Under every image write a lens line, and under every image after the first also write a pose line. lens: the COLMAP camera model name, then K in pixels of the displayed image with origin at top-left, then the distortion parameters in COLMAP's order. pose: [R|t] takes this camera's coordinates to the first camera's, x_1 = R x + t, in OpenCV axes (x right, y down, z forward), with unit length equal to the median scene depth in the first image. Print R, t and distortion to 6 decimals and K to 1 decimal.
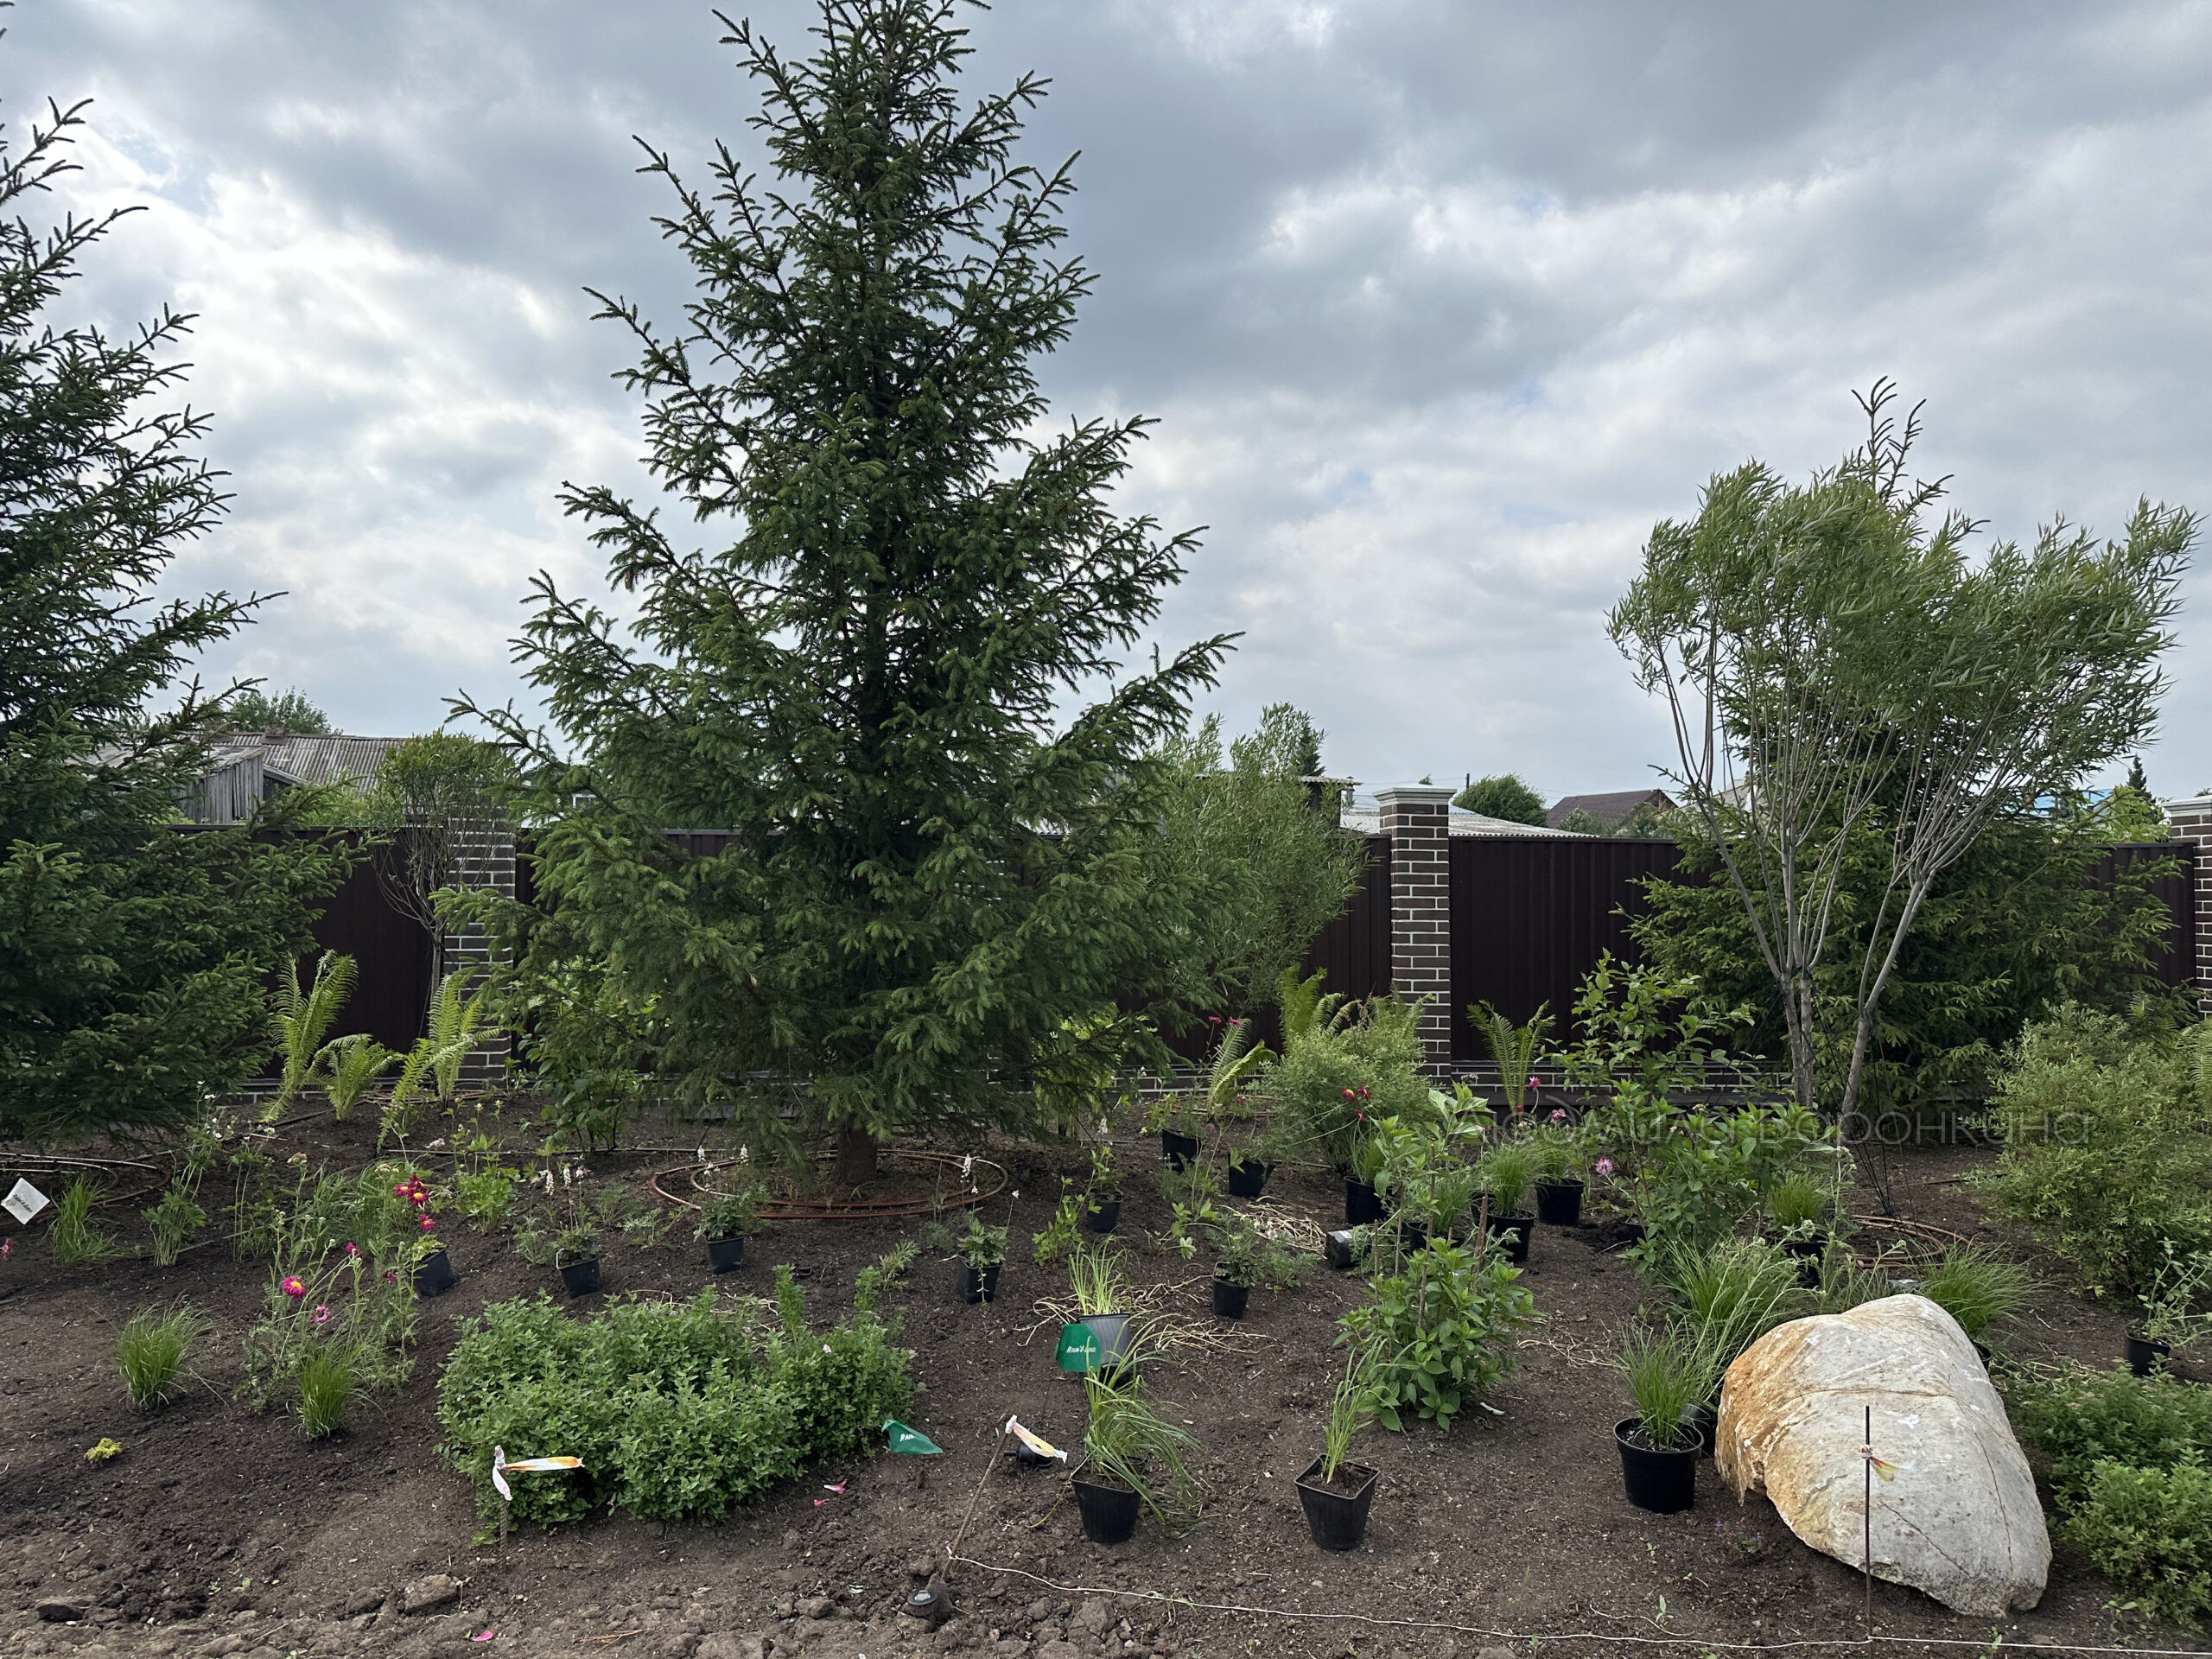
lens RADIAL K [[1497.9, 0, 1106.0], [0, 1497.9, 829.5], [0, 0, 1]] dist [0.000104, -0.061448]
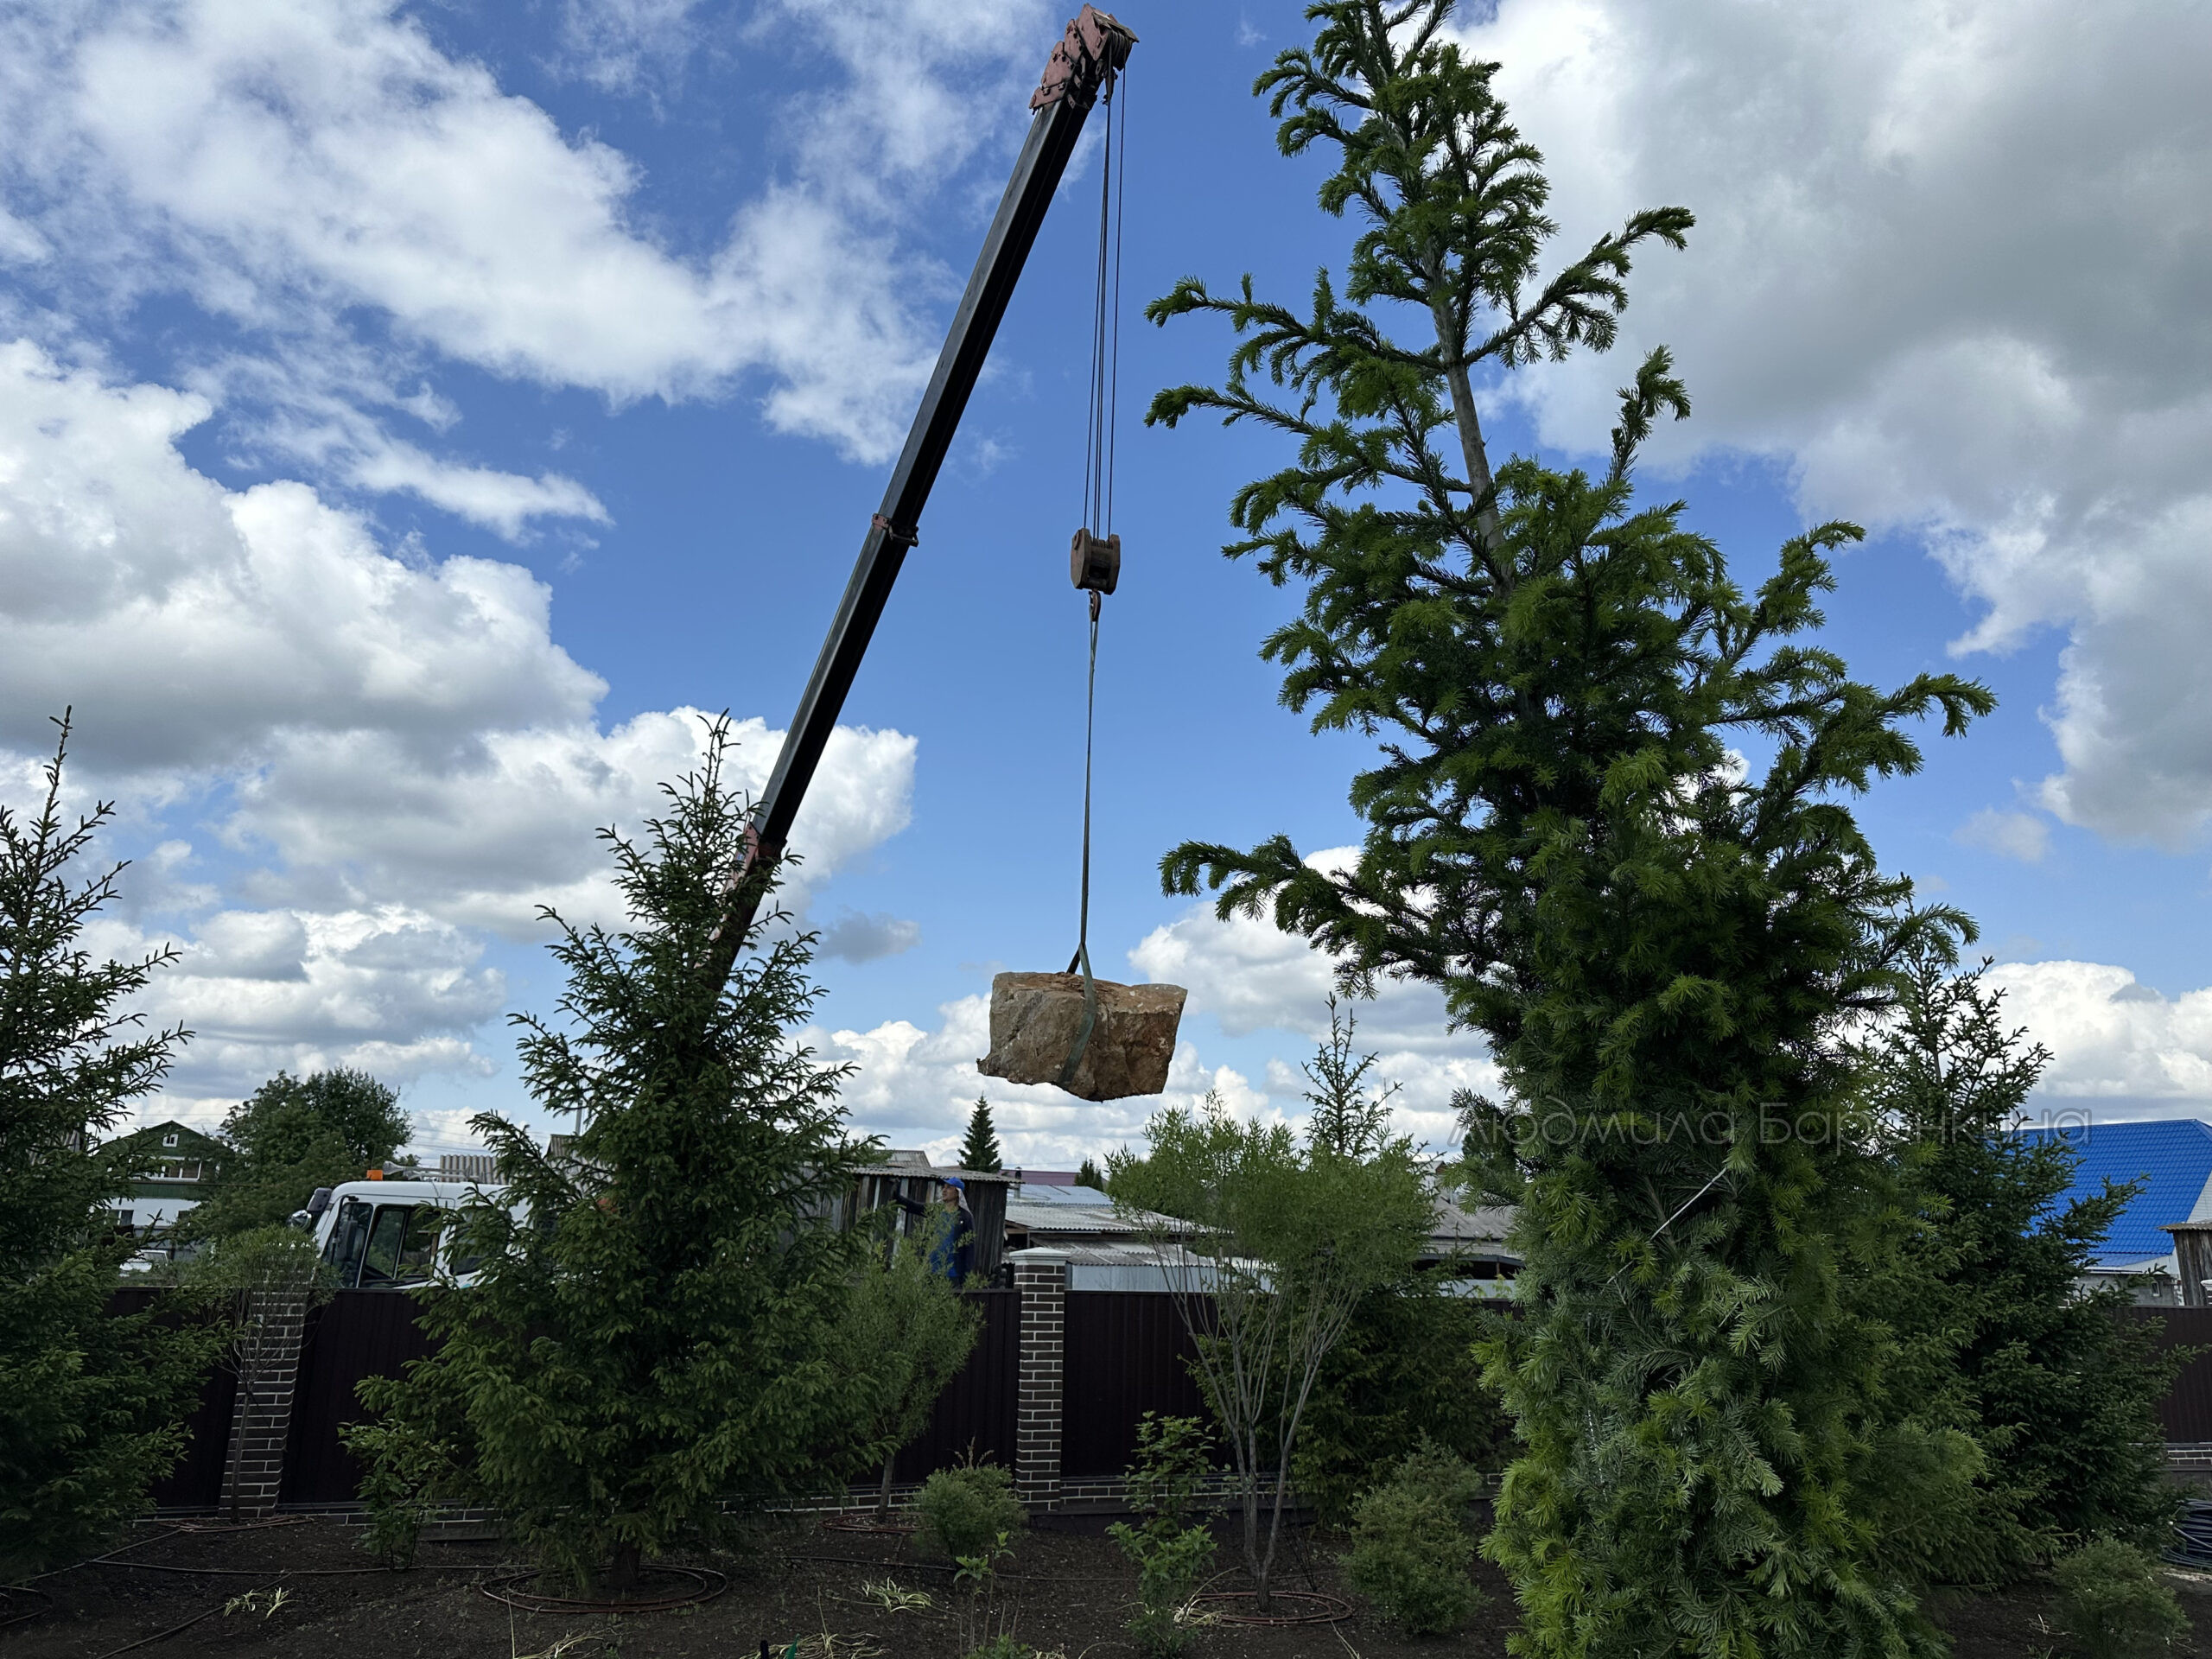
lens RADIAL K [[1497.9, 0, 1106.0], [0, 1497.9, 829.5], [0, 0, 1]] dist [0.000104, -0.061448]
pose [[0.977034, 0.061030, 0.204155, -0.051157], [-0.011078, 0.971358, -0.237362, -0.143897], [-0.212794, 0.229649, 0.949726, -0.636859]]
